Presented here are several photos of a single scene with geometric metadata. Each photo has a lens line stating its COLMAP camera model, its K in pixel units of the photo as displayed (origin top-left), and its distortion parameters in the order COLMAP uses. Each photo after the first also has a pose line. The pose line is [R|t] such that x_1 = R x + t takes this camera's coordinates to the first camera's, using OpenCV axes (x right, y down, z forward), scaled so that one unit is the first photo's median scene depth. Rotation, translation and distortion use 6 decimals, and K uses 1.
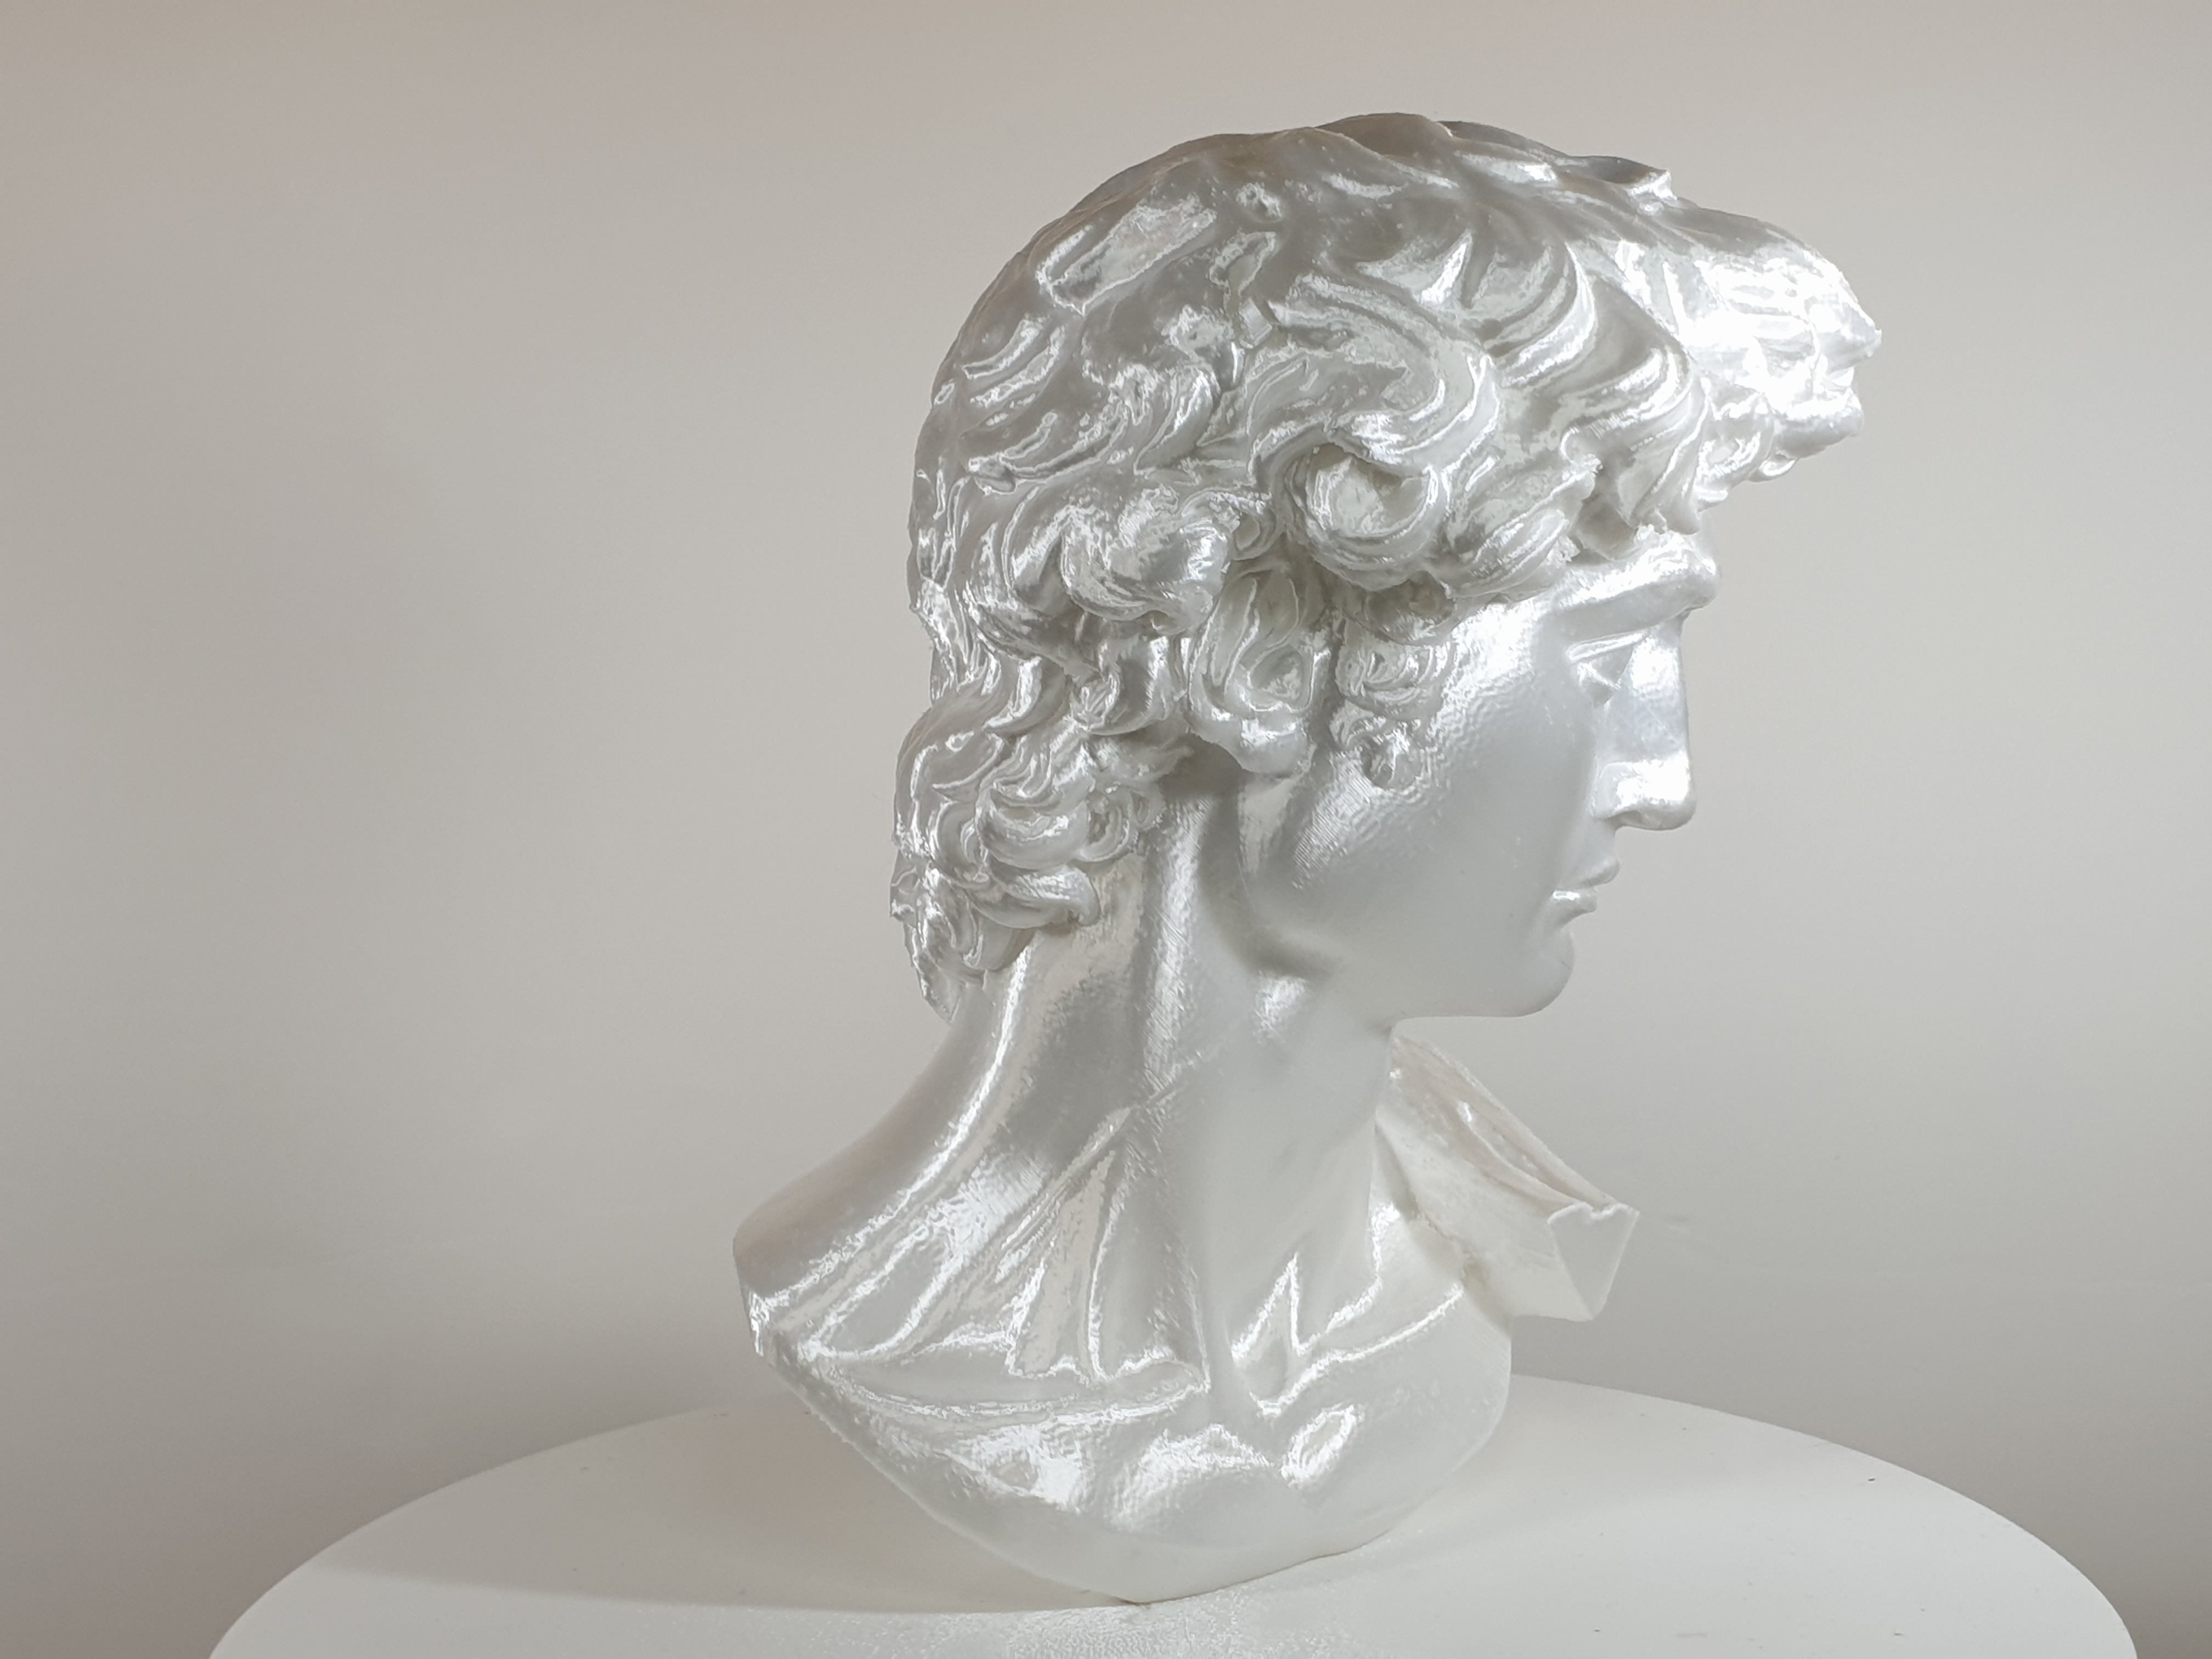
lens RADIAL K [[1670.1, 0, 1106.0], [0, 1670.1, 830.4], [0, 0, 1]] dist [0.006095, 0.000732]
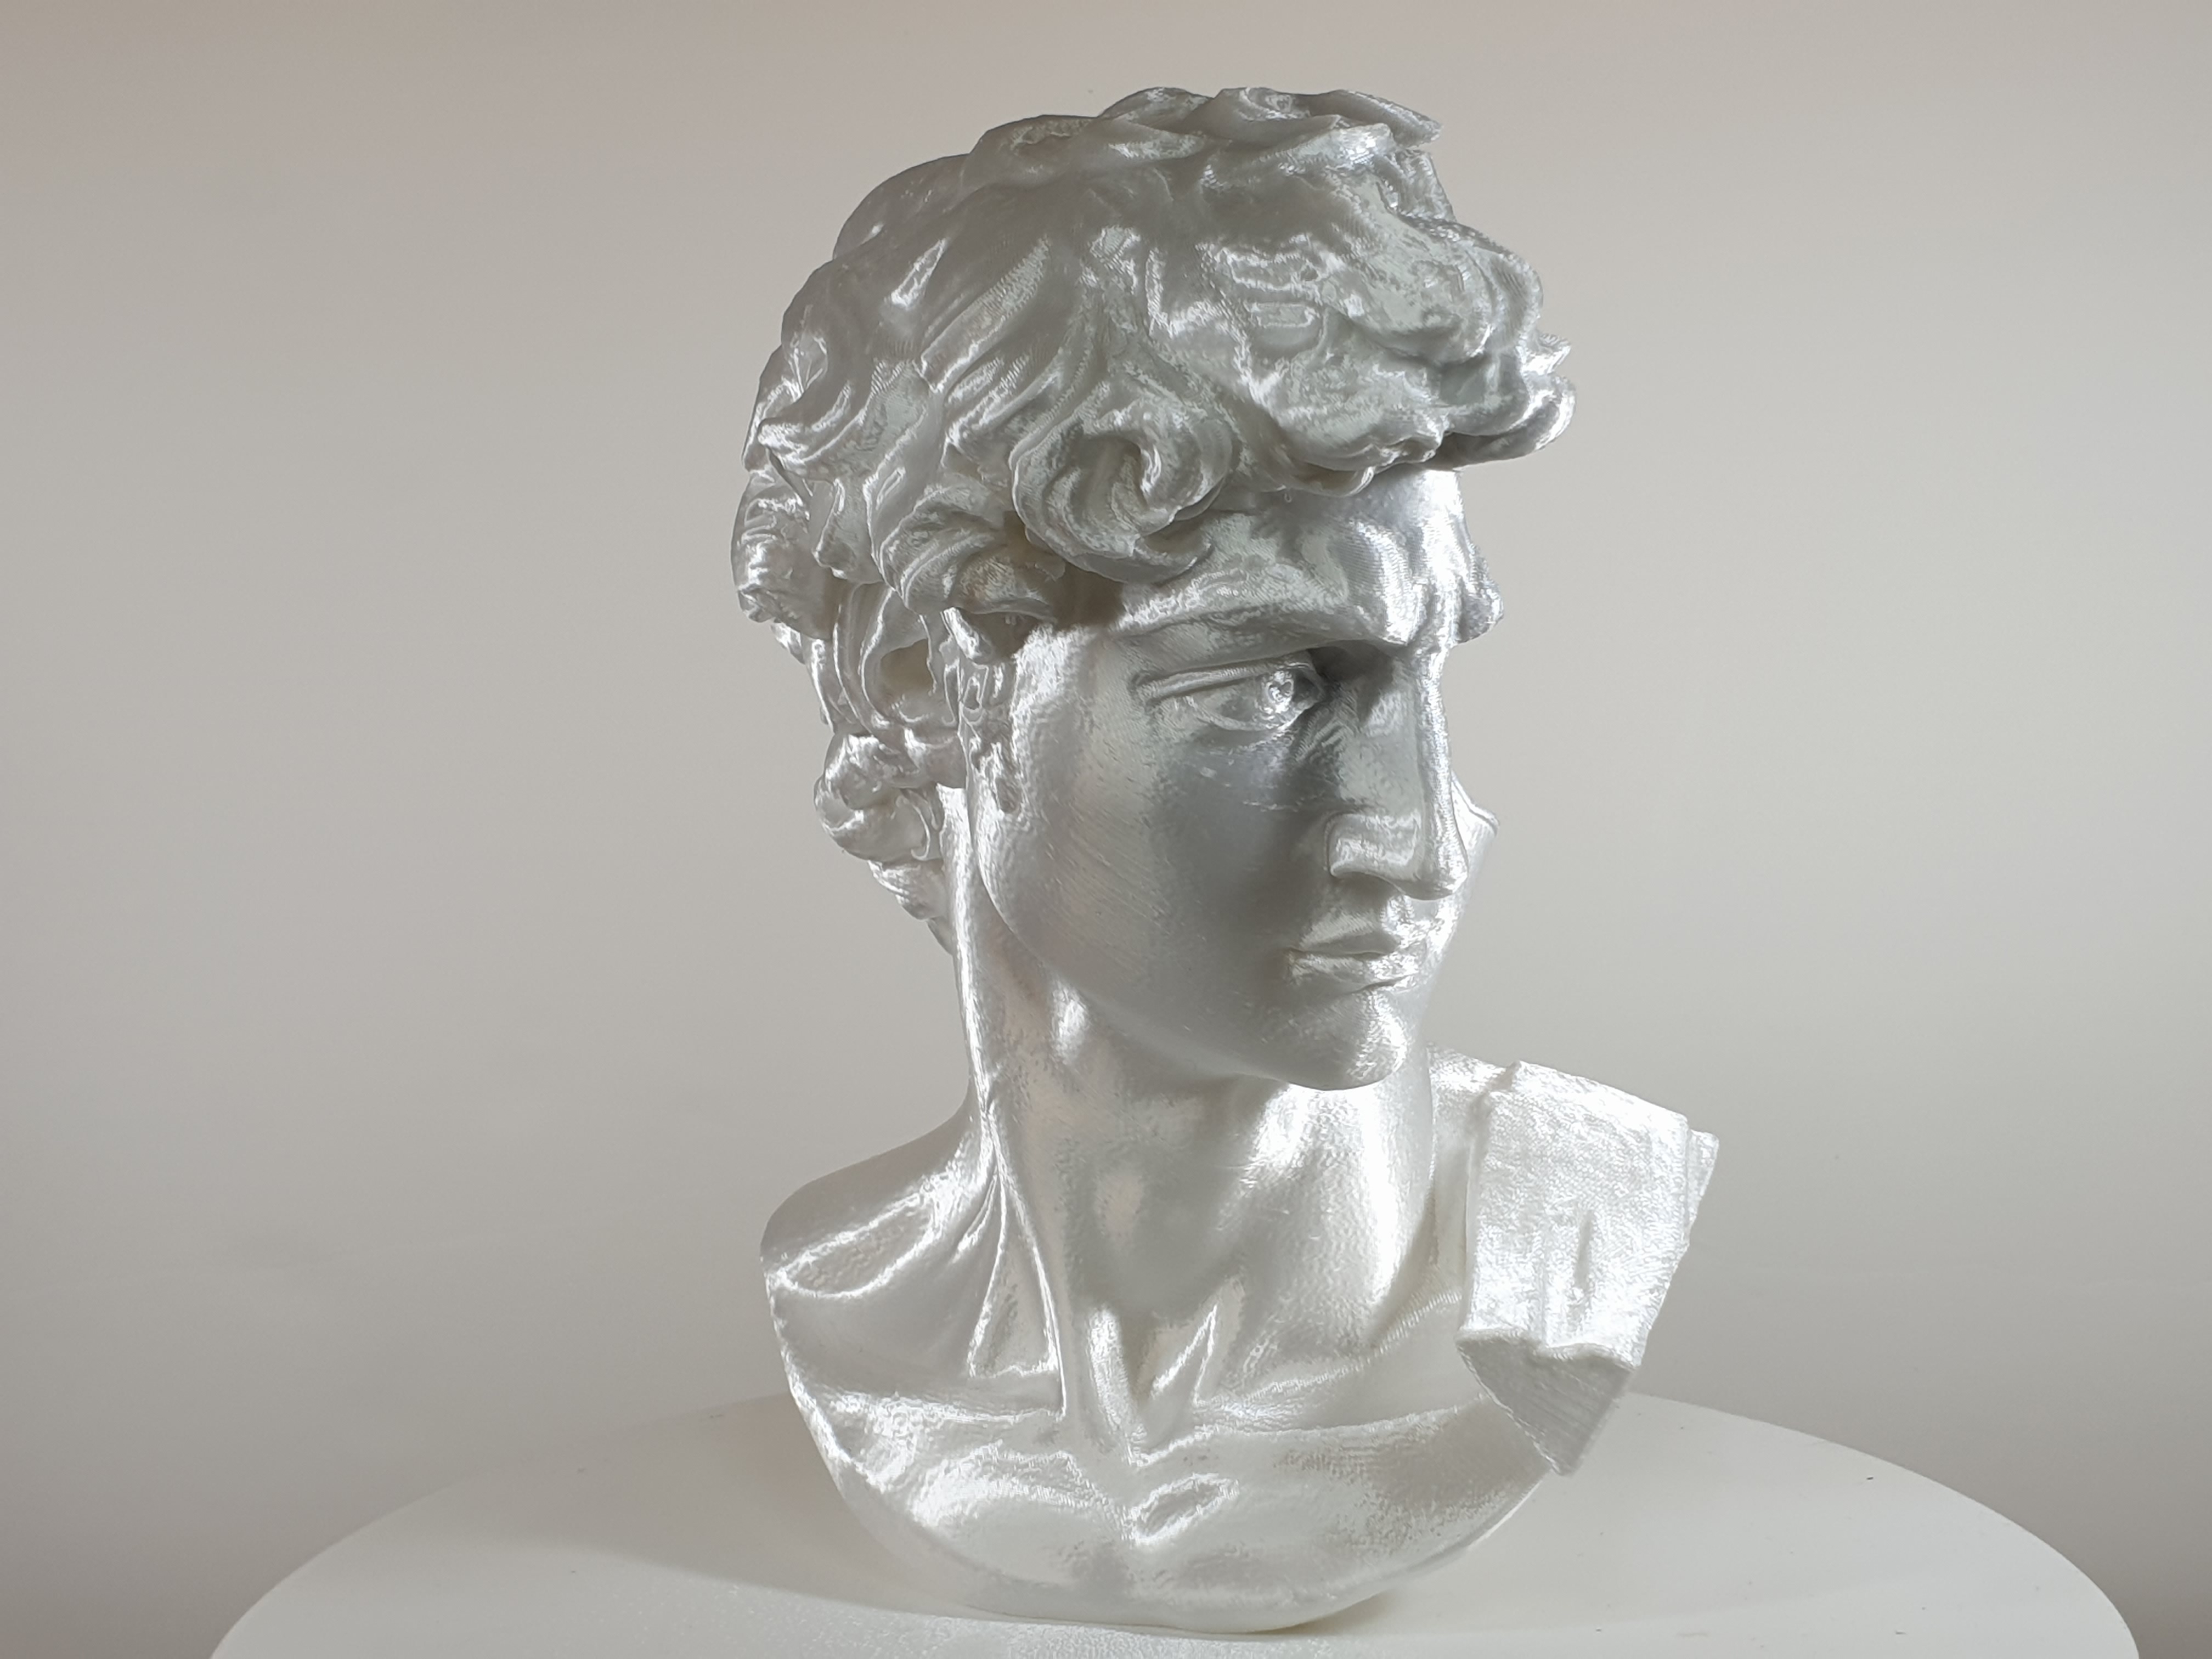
lens RADIAL K [[1657.9, 0, 1106.6], [0, 1657.9, 817.6], [0, 0, 1]] dist [-0.001528, 0.000062]
pose [[0.868026, 0.105591, -0.485161, 0.558114], [-0.107189, 0.993936, 0.024545, -0.042690], [0.484810, 0.030699, 0.874080, 0.165809]]
